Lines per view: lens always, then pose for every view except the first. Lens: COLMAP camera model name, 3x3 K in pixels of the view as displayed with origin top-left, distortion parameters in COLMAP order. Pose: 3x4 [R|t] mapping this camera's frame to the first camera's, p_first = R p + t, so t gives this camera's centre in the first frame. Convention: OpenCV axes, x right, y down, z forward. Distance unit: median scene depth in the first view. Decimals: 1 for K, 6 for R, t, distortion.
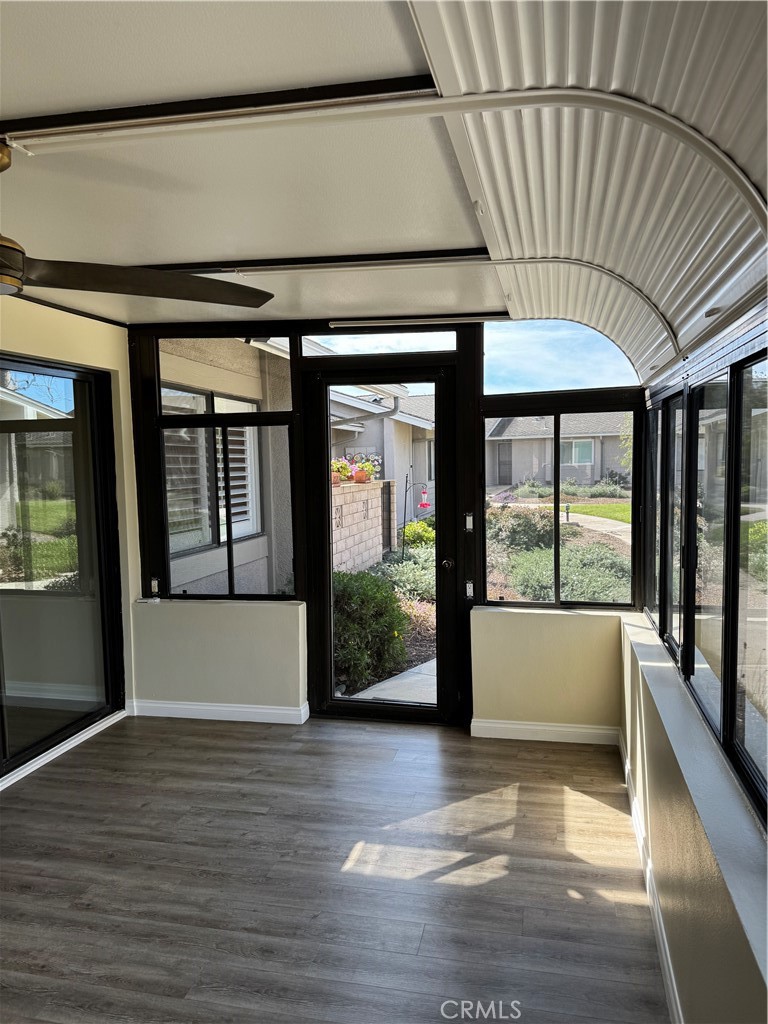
lens RADIAL K [[710.1, 0, 384.4], [0, 710.1, 511.9], [0, 0, 1]] dist [0.059756, -0.057881]
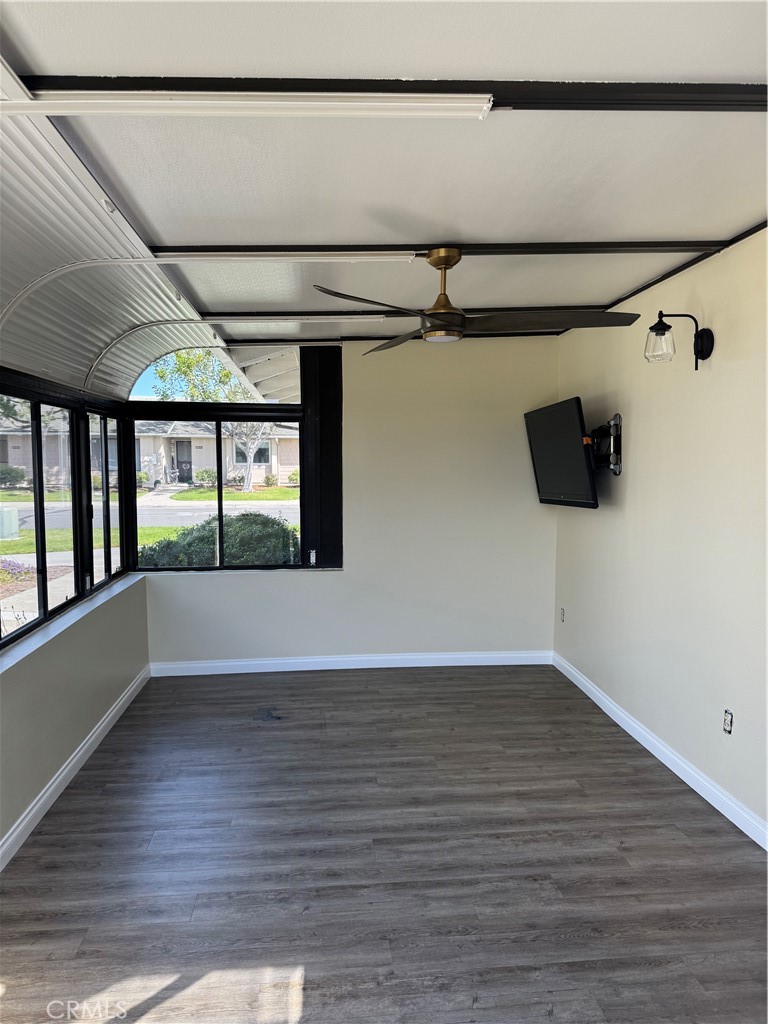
lens RADIAL K [[710.1, 0, 383.0], [0, 710.1, 511.5], [0, 0, 1]] dist [0.059756, -0.057881]
pose [[-0.942380, 0.048207, -0.331053, 0.099799], [-0.002687, 0.988441, 0.151582, -0.117866], [0.334533, 0.143738, -0.931358, 1.798757]]
